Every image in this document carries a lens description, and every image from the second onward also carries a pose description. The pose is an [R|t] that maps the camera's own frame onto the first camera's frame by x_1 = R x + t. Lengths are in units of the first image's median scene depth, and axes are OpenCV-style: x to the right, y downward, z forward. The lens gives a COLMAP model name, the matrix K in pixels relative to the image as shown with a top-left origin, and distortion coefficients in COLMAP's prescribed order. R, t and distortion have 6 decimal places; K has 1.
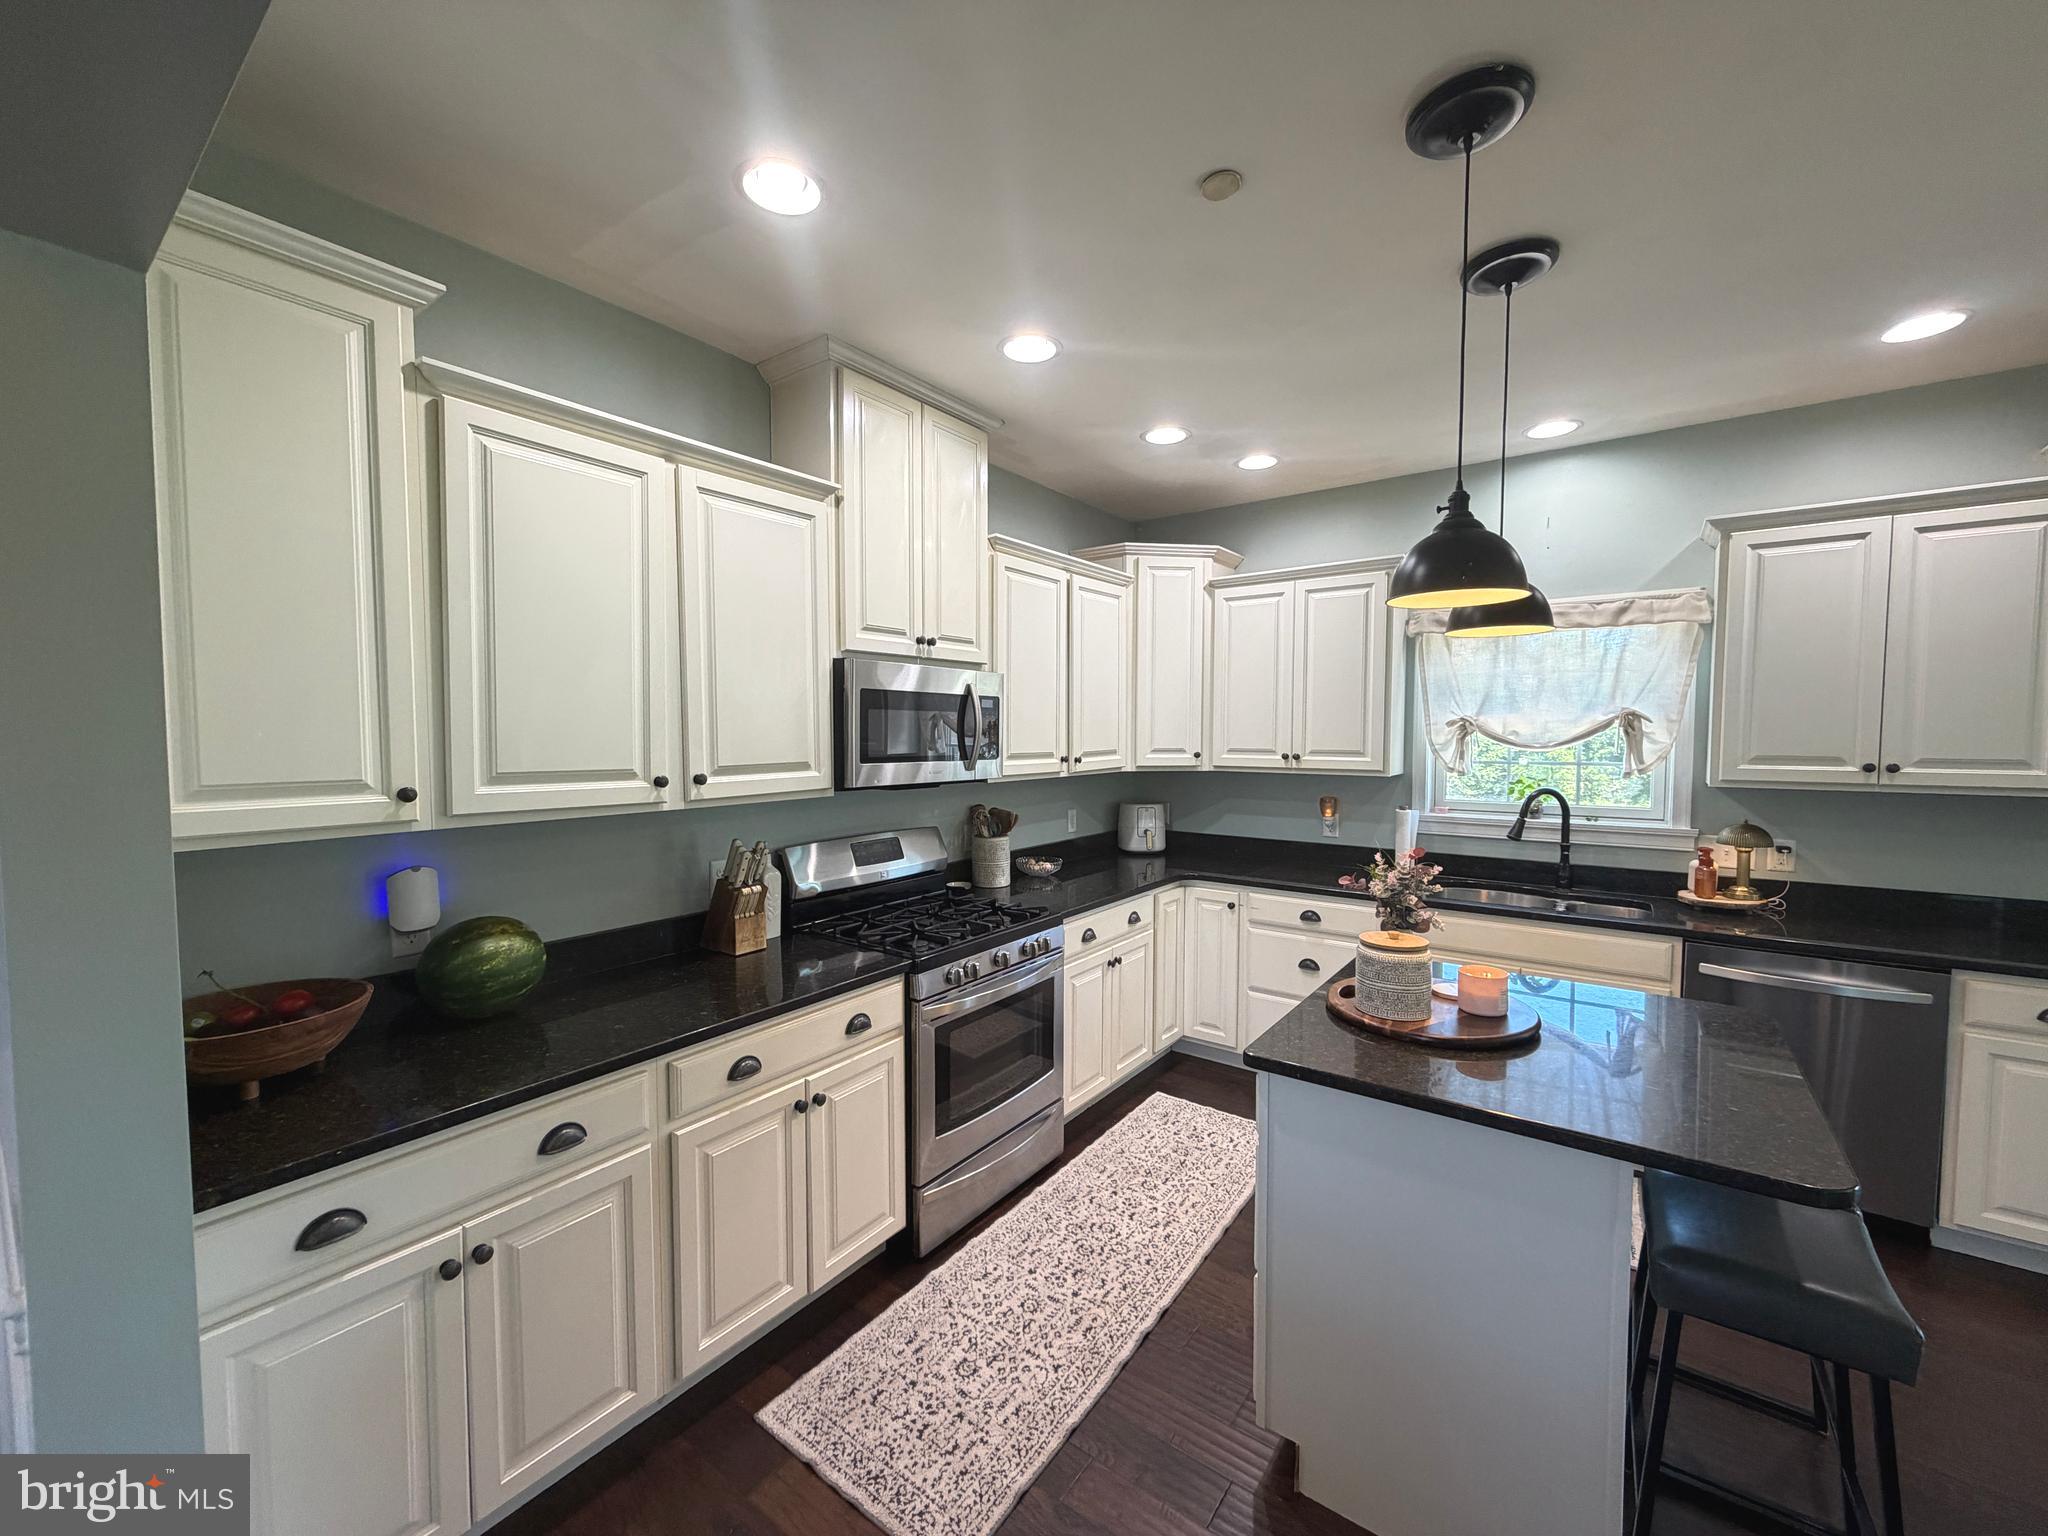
lens RADIAL K [[816.3, 0, 1014.9], [0, 816.3, 773.3], [0, 0, 1]] dist [0.000482, 0.000439]
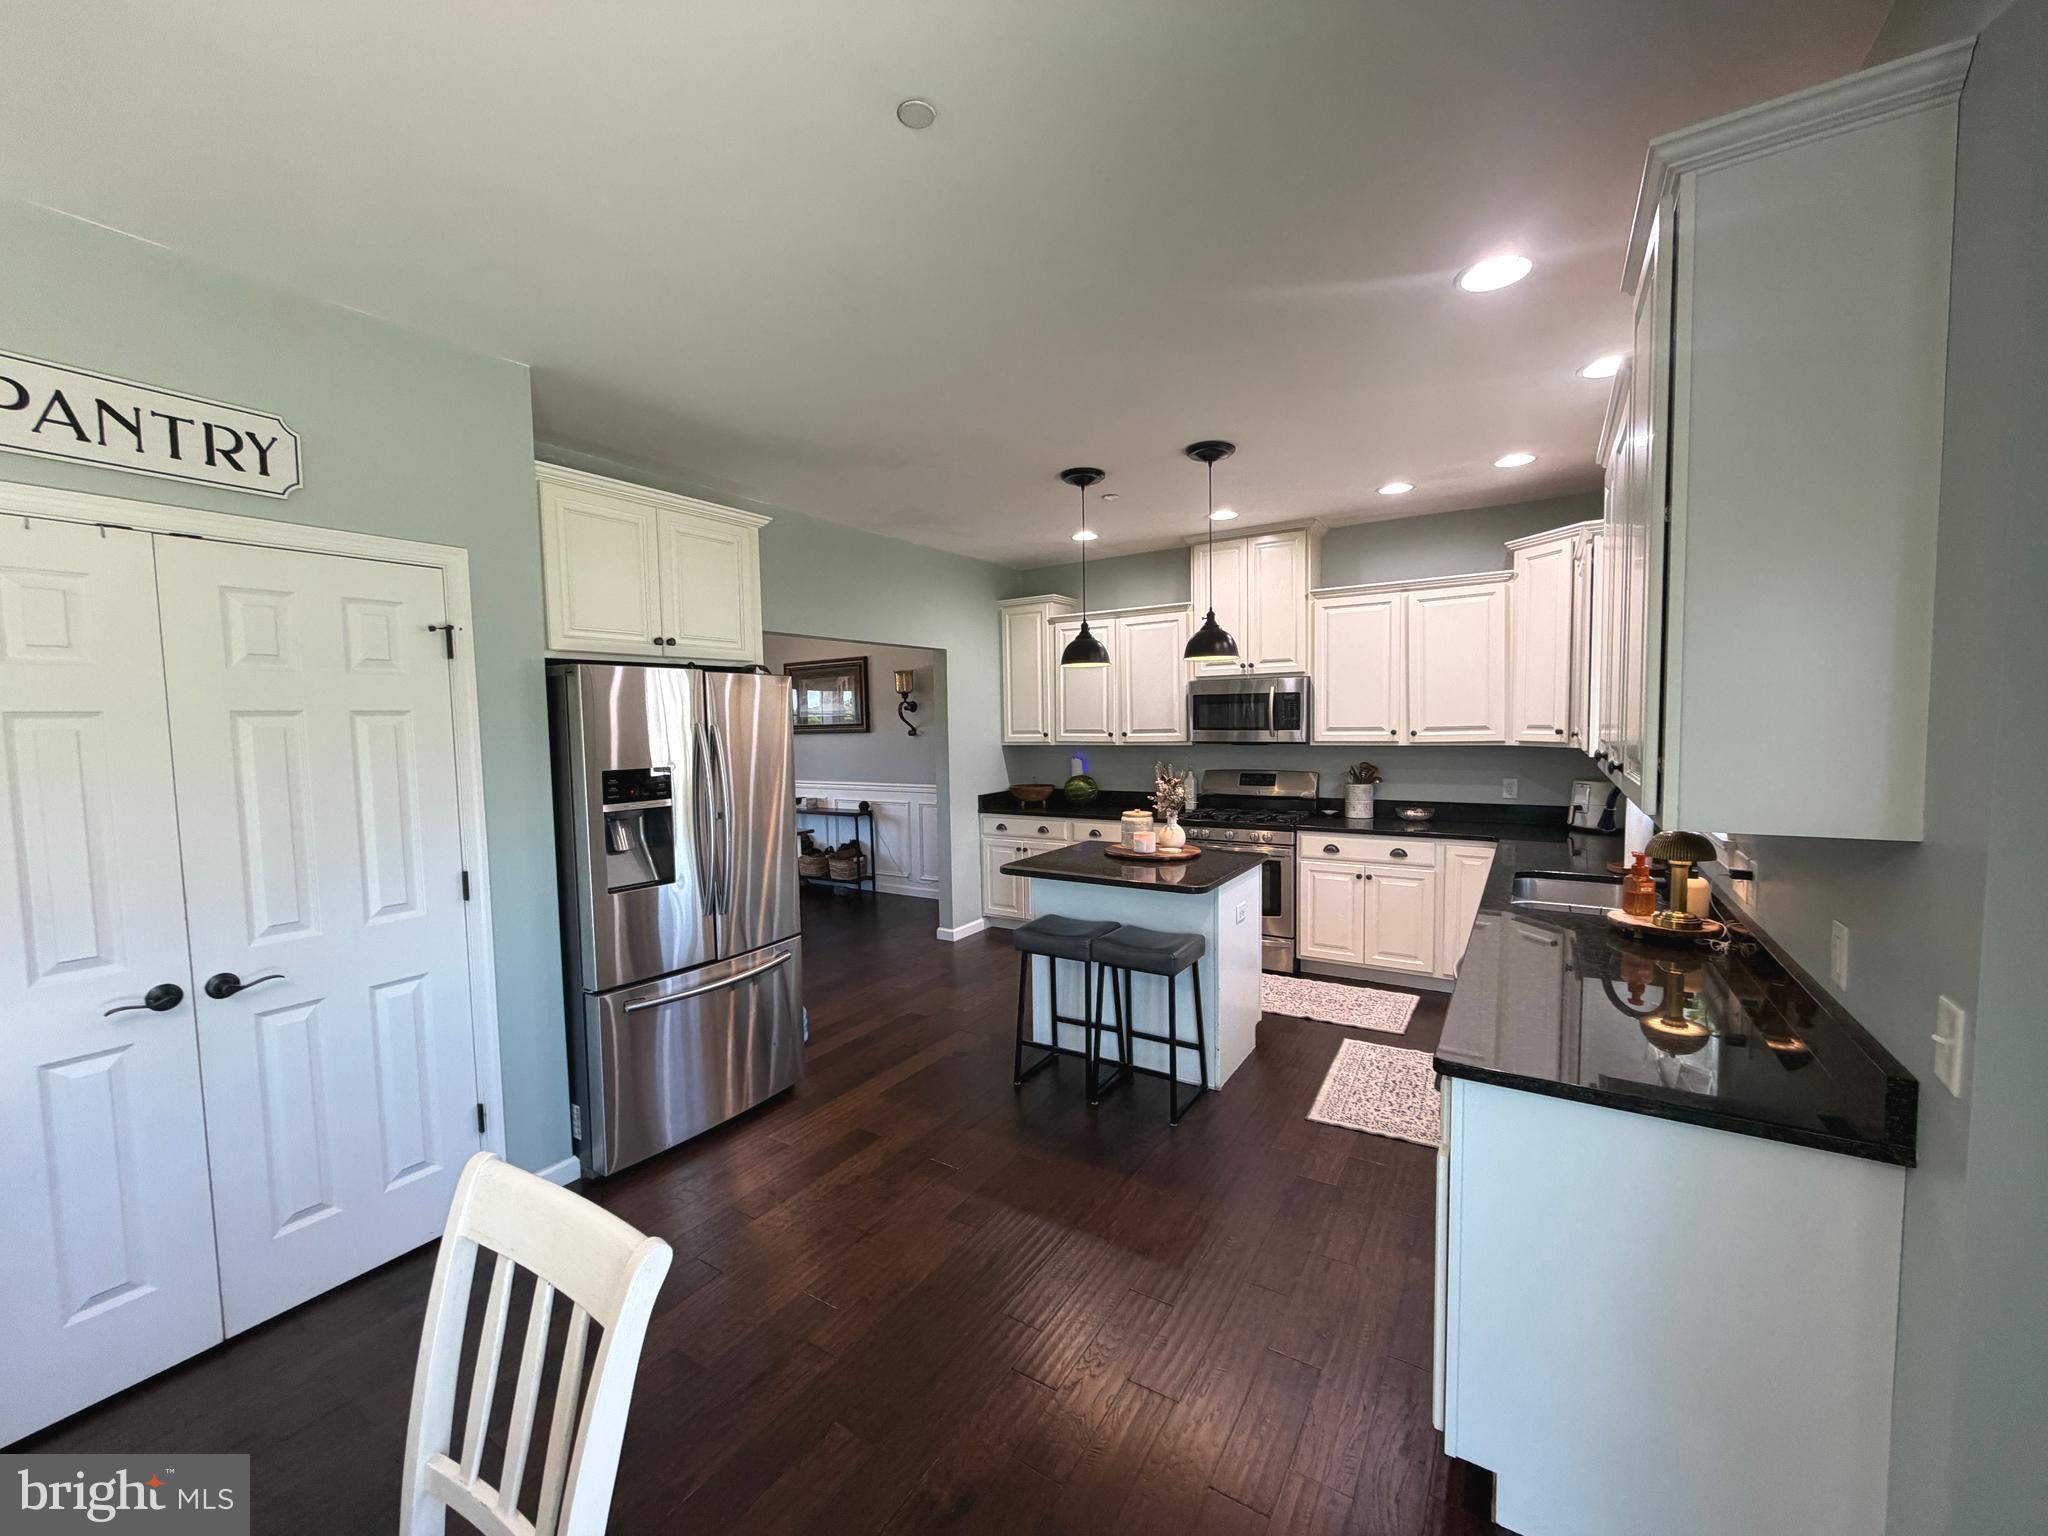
lens RADIAL K [[816.3, 0, 1032.6], [0, 816.3, 771.1], [0, 0, 1]] dist [0.000482, 0.000439]
pose [[0.084054, 0.066198, -0.994260, 1.453639], [-0.032081, 0.997453, 0.063698, -0.021073], [0.995945, 0.026543, 0.085964, 0.304807]]
